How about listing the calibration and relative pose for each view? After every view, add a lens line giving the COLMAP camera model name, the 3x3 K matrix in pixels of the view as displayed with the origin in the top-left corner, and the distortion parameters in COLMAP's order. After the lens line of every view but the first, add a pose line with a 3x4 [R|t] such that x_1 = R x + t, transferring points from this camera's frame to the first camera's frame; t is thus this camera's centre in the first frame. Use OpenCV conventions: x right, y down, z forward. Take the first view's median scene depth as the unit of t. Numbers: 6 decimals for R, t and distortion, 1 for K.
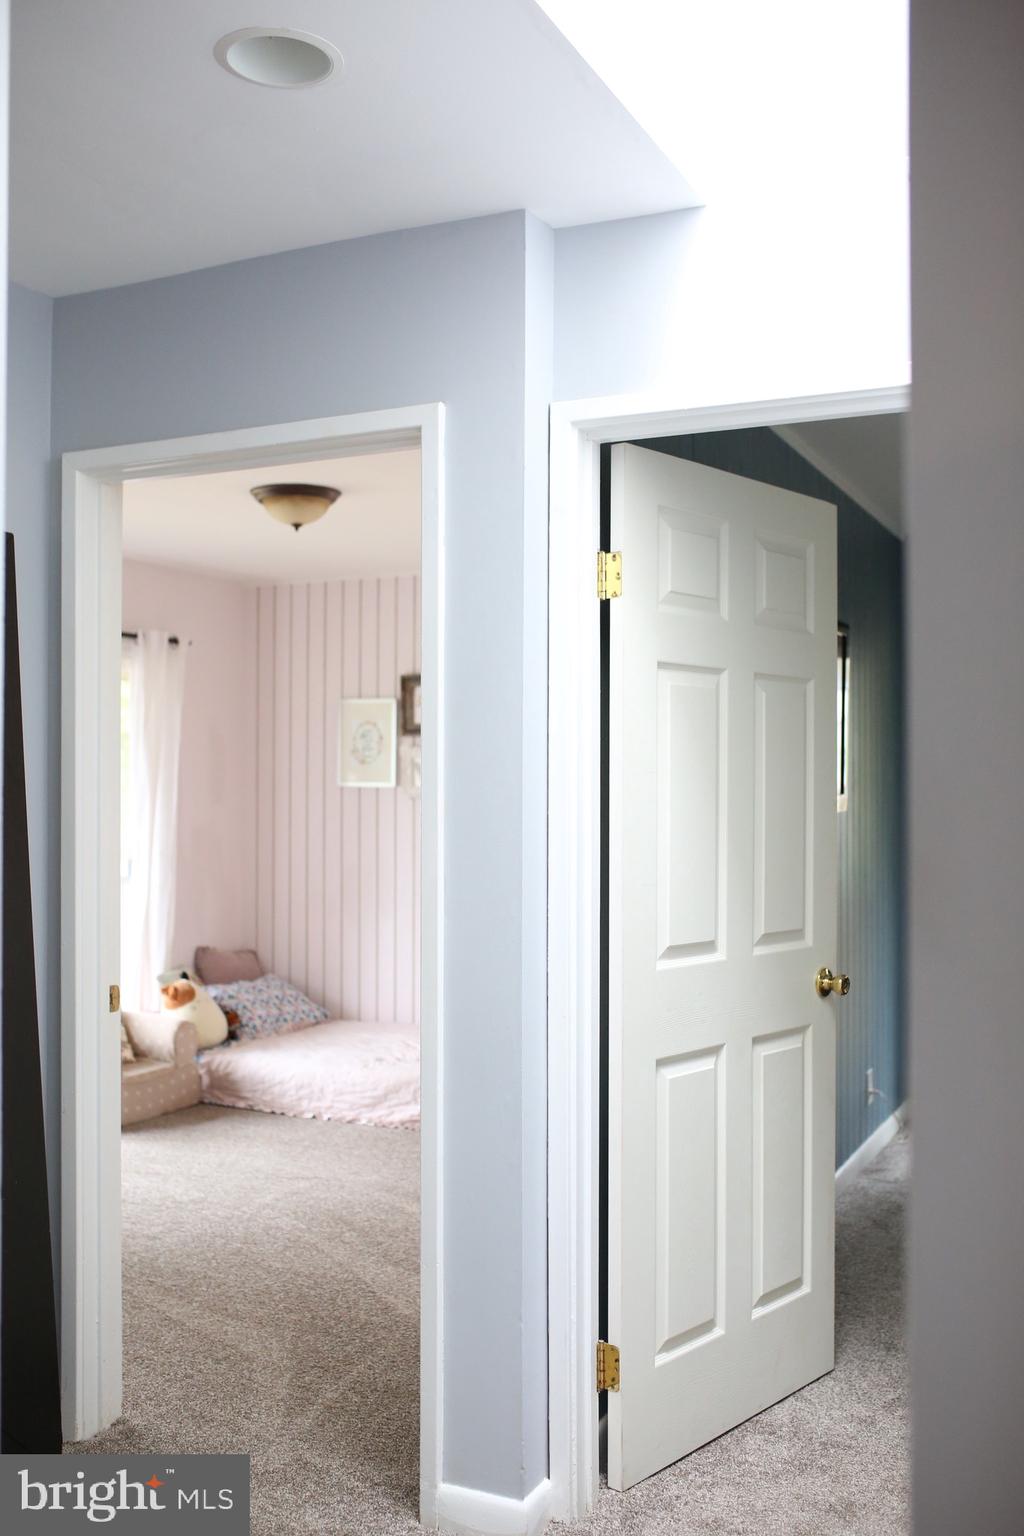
lens RADIAL K [[1444.9, 0, 512.0], [0, 1444.9, 768.0], [0, 0, 1]] dist [-0.072041, 0.101880]
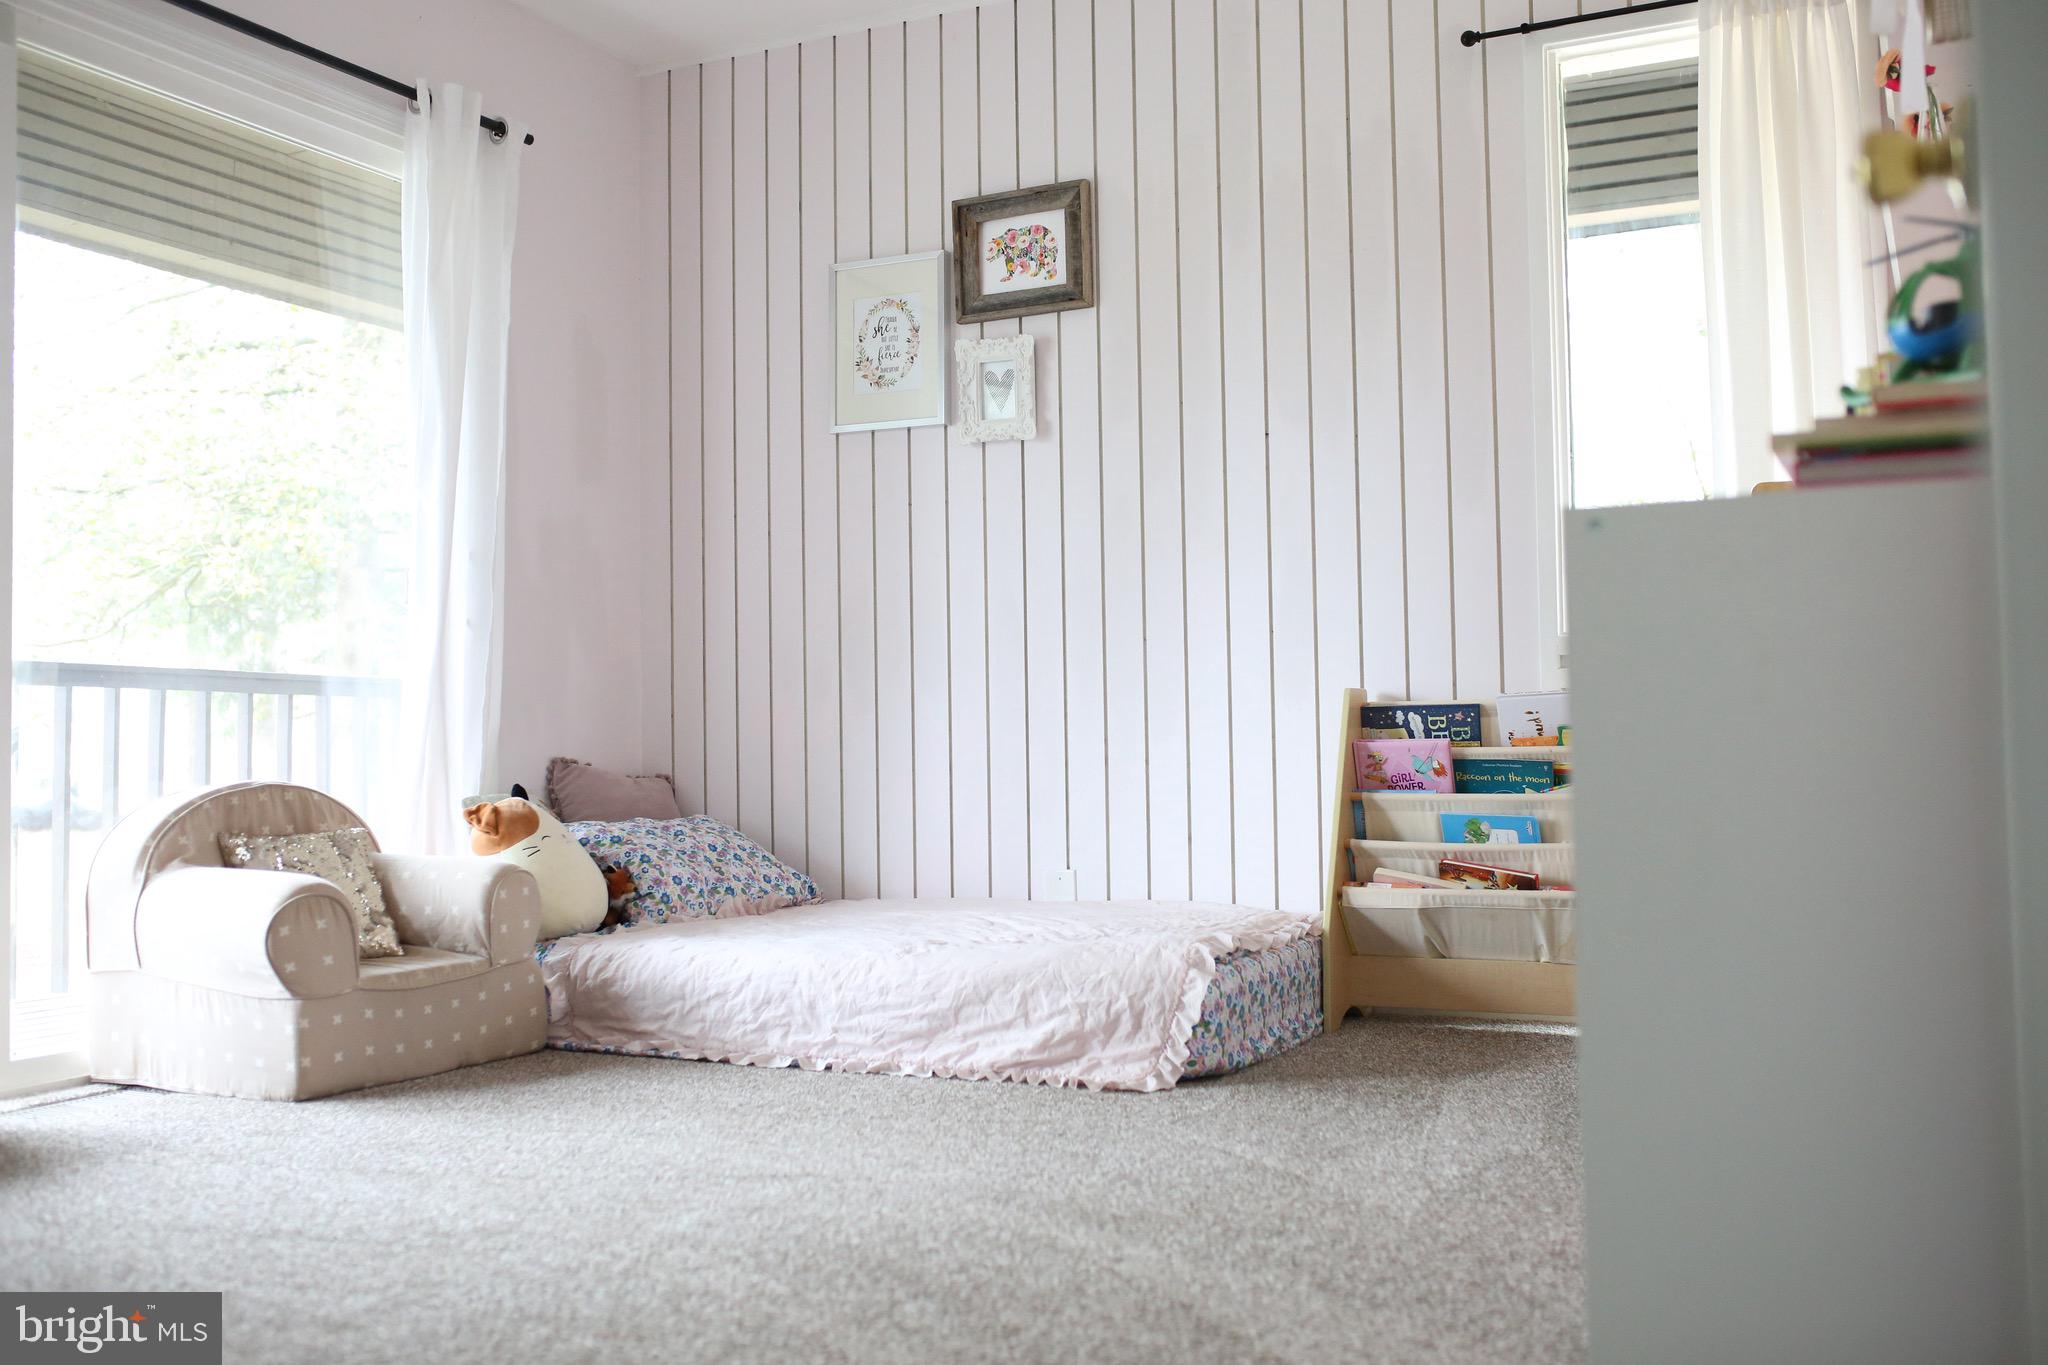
lens RADIAL K [[1926.5, 0, 1024.0], [0, 1926.5, 682.5], [0, 0, 1]] dist [-0.072041, 0.101880]
pose [[0.999824, -0.017965, -0.005448, -0.058843], [0.017836, 0.999579, -0.022865, 0.133466], [0.005857, 0.022764, 0.999724, 0.385613]]
